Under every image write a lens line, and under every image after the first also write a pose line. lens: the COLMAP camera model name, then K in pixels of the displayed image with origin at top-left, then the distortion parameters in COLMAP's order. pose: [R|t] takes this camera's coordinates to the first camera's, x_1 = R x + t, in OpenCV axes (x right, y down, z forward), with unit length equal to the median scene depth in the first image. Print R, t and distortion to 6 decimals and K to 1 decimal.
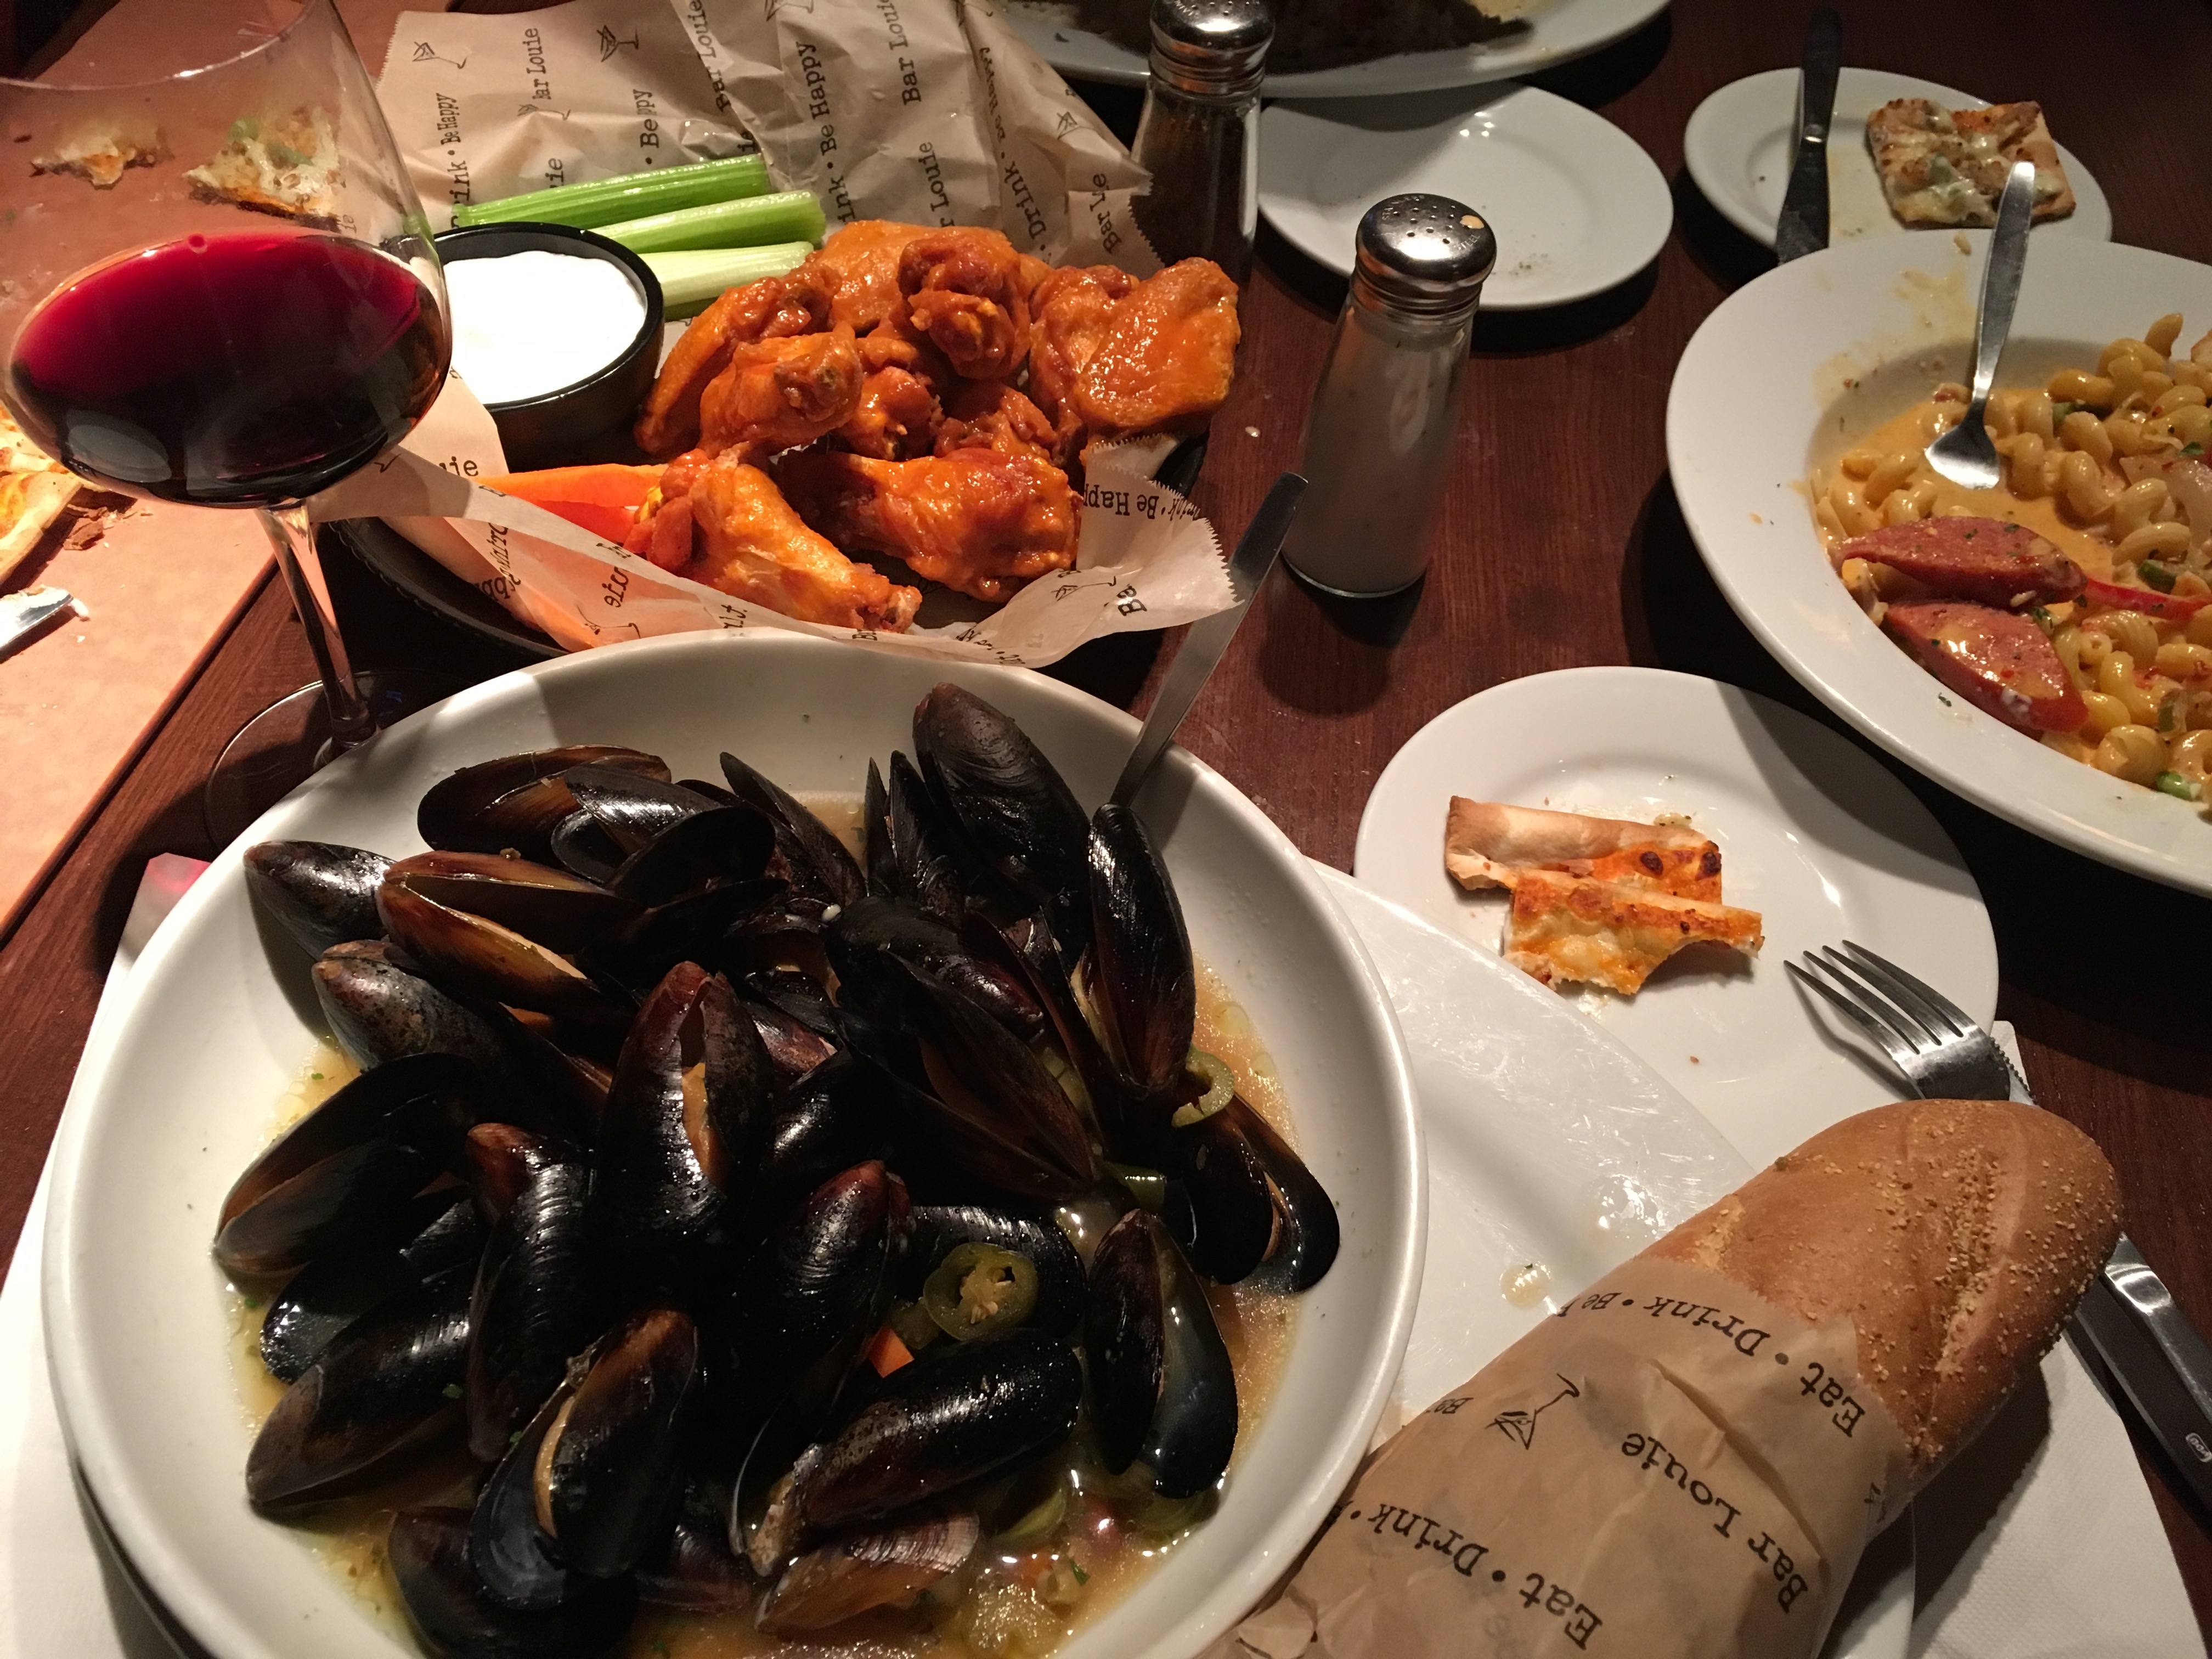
lens RADIAL K [[1883.9, 0, 1106.0], [0, 1883.9, 829.5], [0, 0, 1]] dist [0.071924, -0.104311]
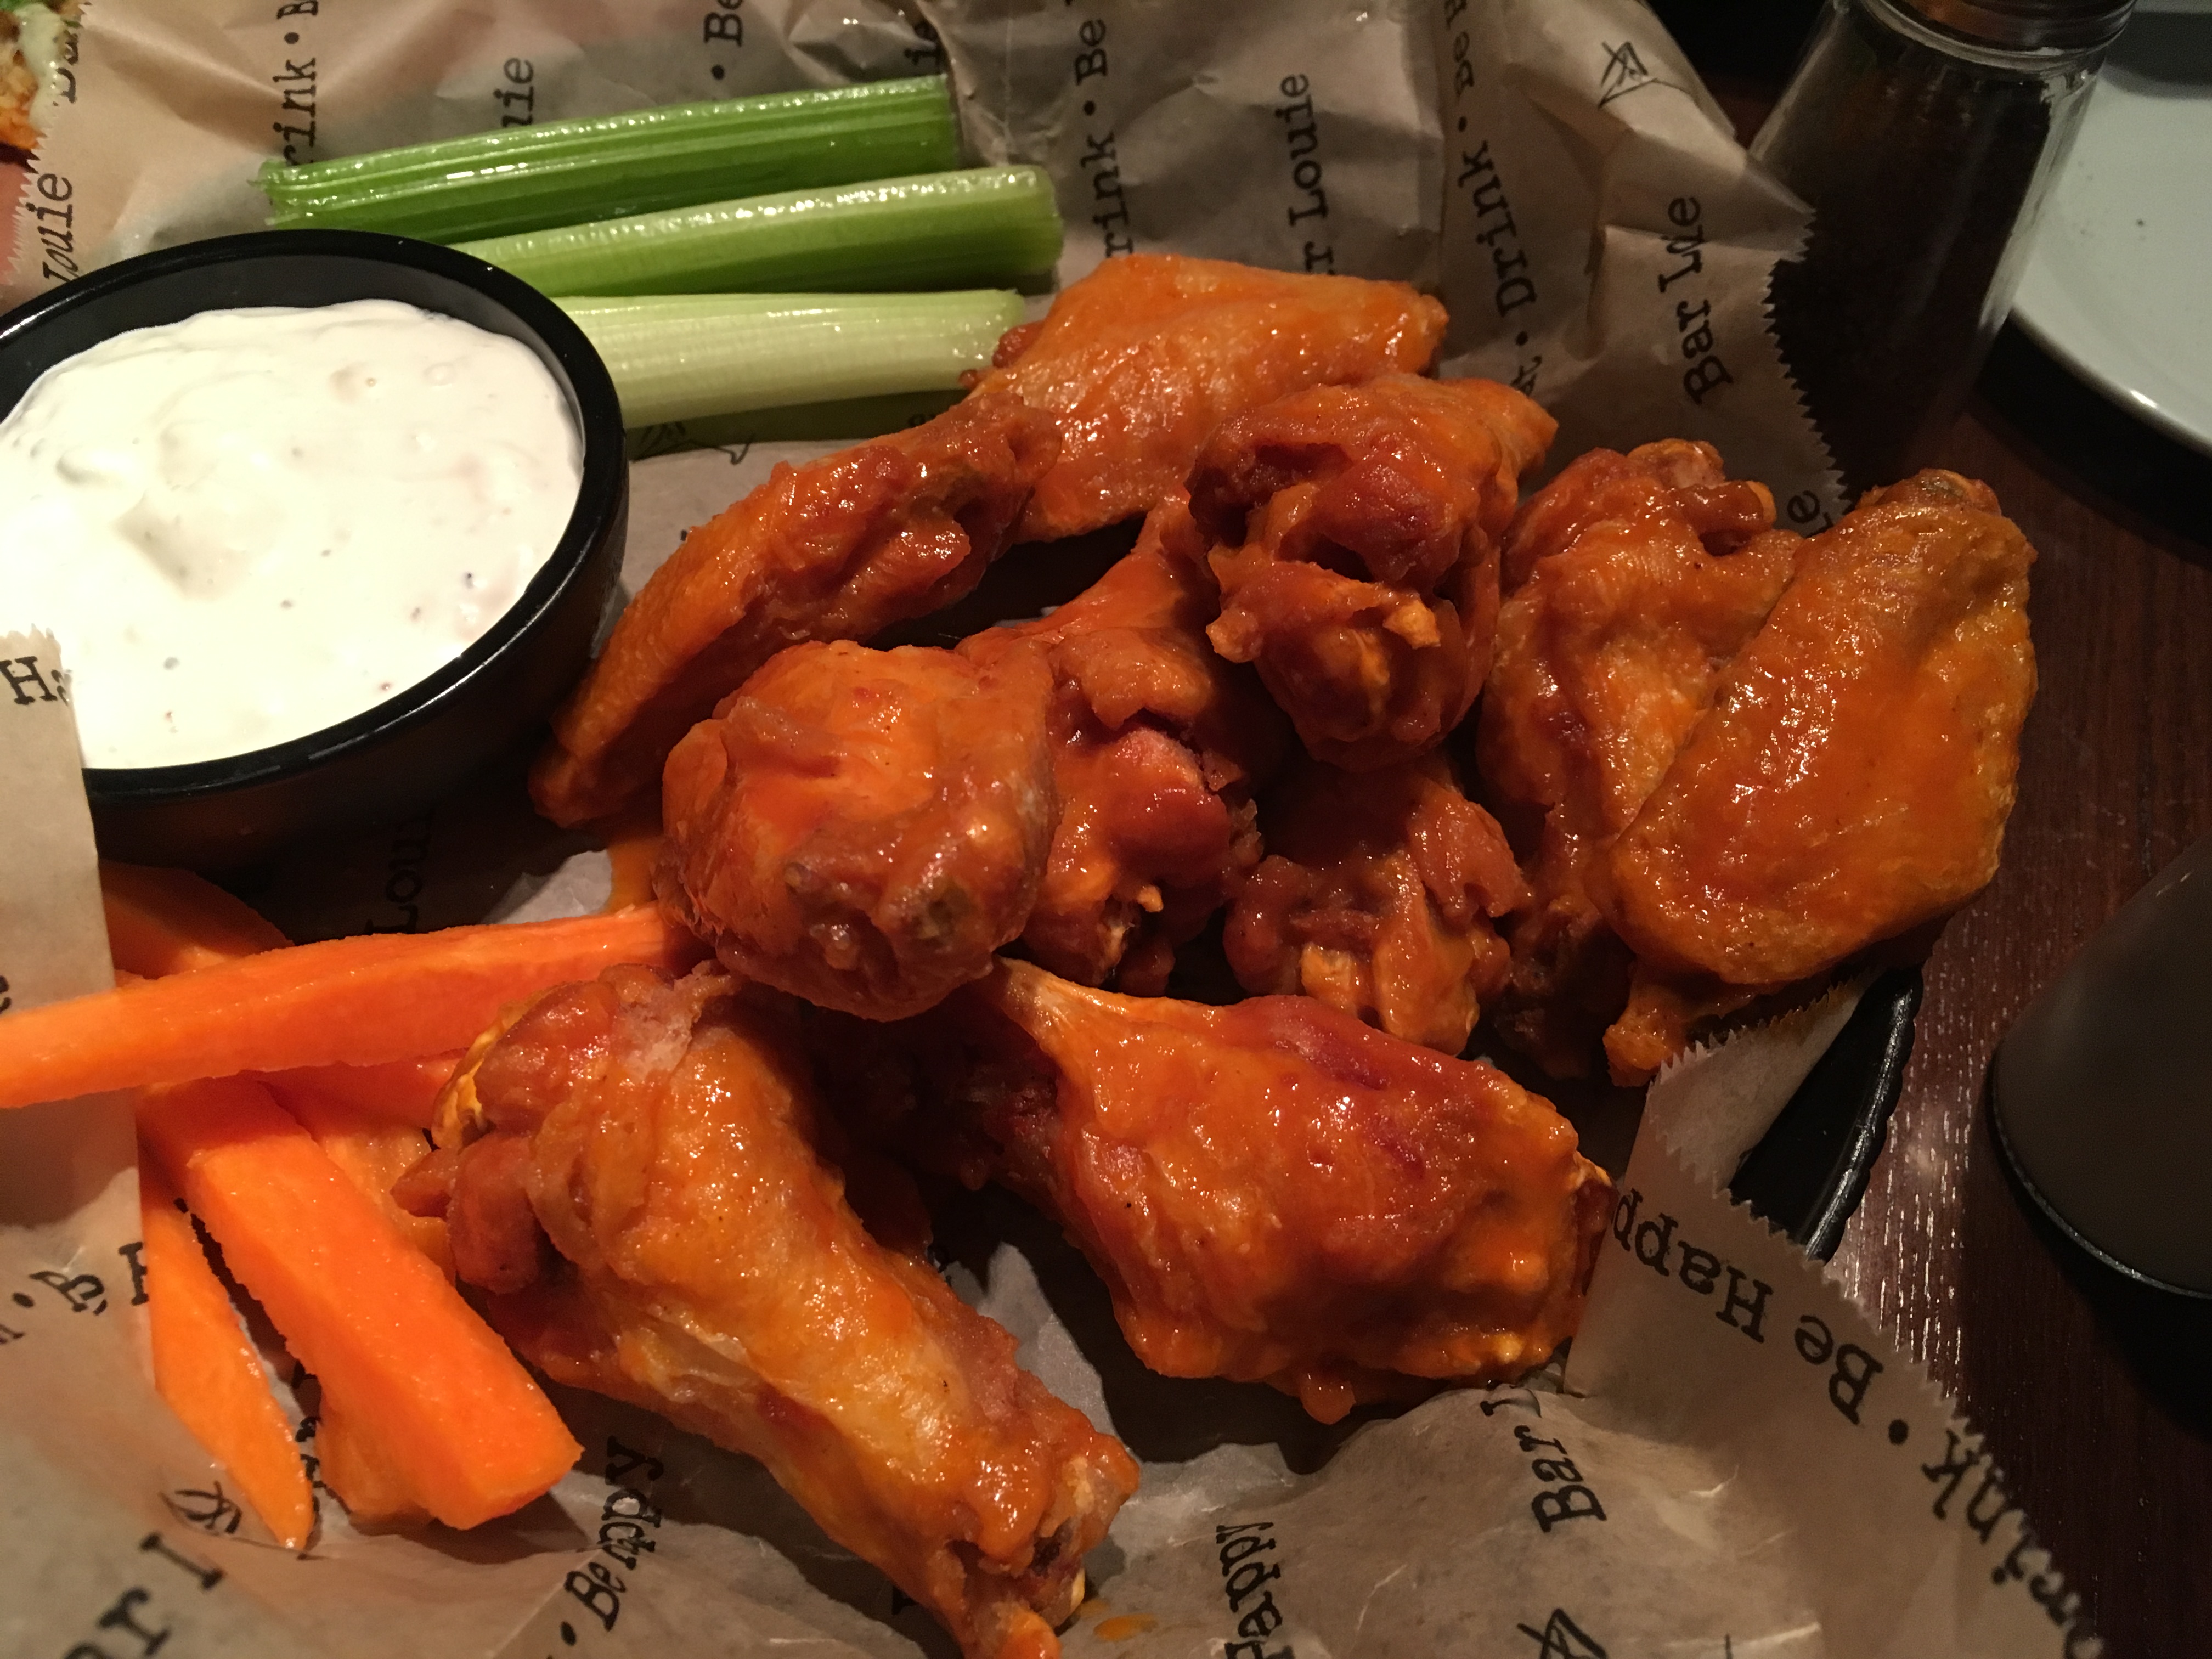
lens RADIAL K [[1919.7, 0, 1106.0], [0, 1919.7, 829.5], [0, 0, 1]] dist [0.068060, -0.117497]
pose [[0.984119, 0.129909, -0.120971, -0.079350], [-0.117618, 0.987624, 0.103752, -0.298227], [0.132952, -0.087876, 0.987219, 0.680425]]
